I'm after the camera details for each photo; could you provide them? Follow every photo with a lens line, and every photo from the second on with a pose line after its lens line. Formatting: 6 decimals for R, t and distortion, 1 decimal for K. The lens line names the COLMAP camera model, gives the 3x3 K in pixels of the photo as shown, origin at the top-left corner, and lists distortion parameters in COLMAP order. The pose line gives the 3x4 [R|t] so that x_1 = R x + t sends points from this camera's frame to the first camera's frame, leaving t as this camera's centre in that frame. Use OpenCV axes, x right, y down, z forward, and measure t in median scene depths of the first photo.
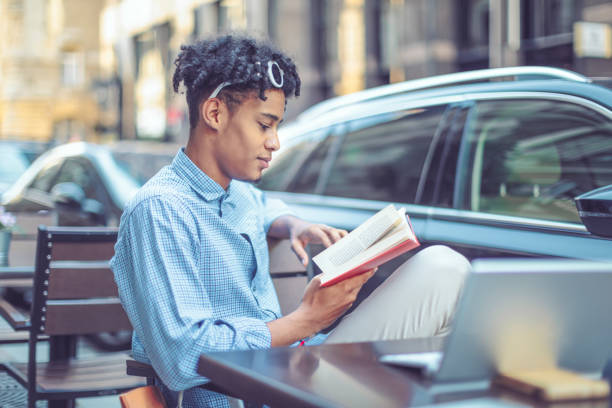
lens RADIAL K [[905.1, 0, 271.9], [0, 905.1, 197.6], [0, 0, 1]] dist [0.048490, 0.000000]
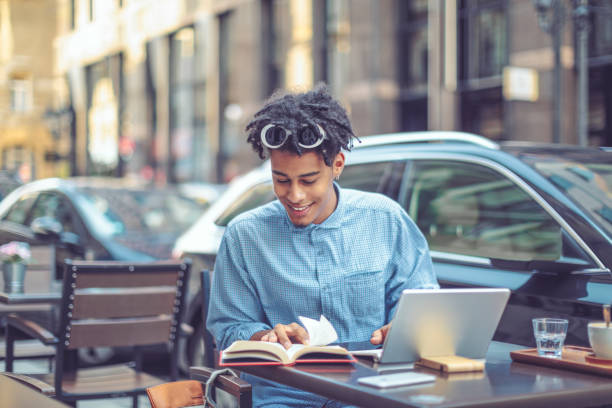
lens RADIAL K [[905.1, 0, 305.1], [0, 905.1, 216.6], [0, 0, 1]] dist [0.048490, 0.000000]
pose [[0.995309, 0.002702, 0.096712, -0.046428], [-0.002039, 0.999974, -0.006951, -0.019477], [-0.096729, 0.006722, 0.995288, -0.248118]]
